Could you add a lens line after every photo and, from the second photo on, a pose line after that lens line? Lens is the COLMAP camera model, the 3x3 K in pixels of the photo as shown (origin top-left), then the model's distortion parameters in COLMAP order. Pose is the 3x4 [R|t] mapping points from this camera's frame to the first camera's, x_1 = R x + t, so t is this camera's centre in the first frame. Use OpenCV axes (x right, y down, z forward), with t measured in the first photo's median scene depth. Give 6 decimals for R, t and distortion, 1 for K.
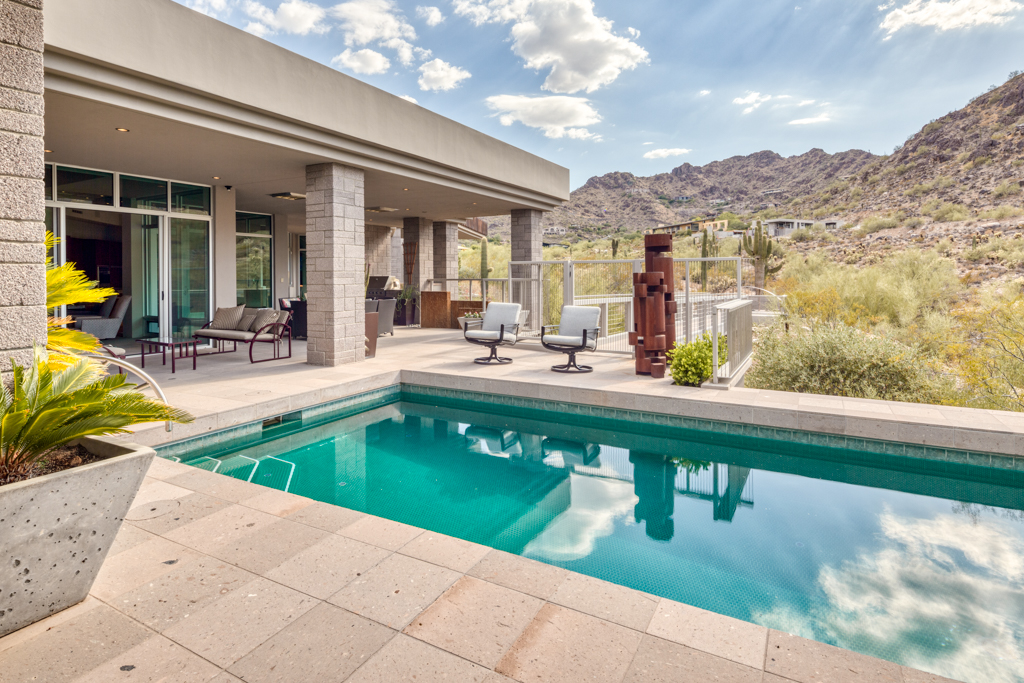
lens RADIAL K [[499.2, 0, 475.2], [0, 499.2, 285.2], [0, 0, 1]] dist [-0.000227, -0.002068]
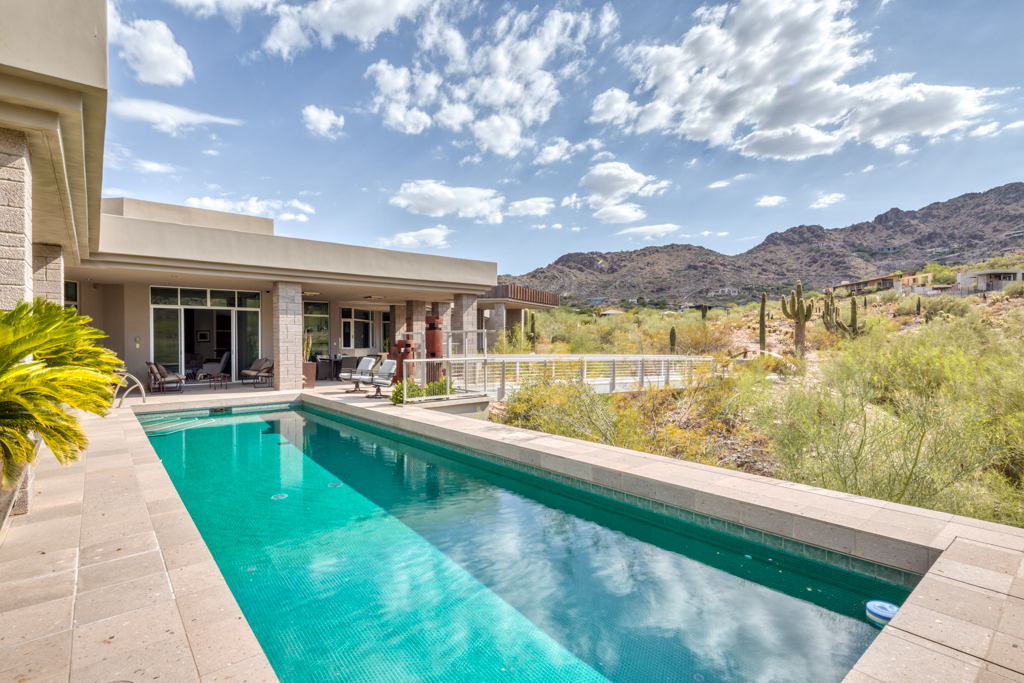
lens RADIAL K [[499.2, 0, 517.1], [0, 499.2, 340.9], [0, 0, 1]] dist [-0.000227, -0.002068]
pose [[0.918127, 0.002766, -0.396277, 0.167779], [-0.007632, 0.999914, -0.010702, -0.001278], [0.396213, 0.012850, 0.918069, -0.047939]]
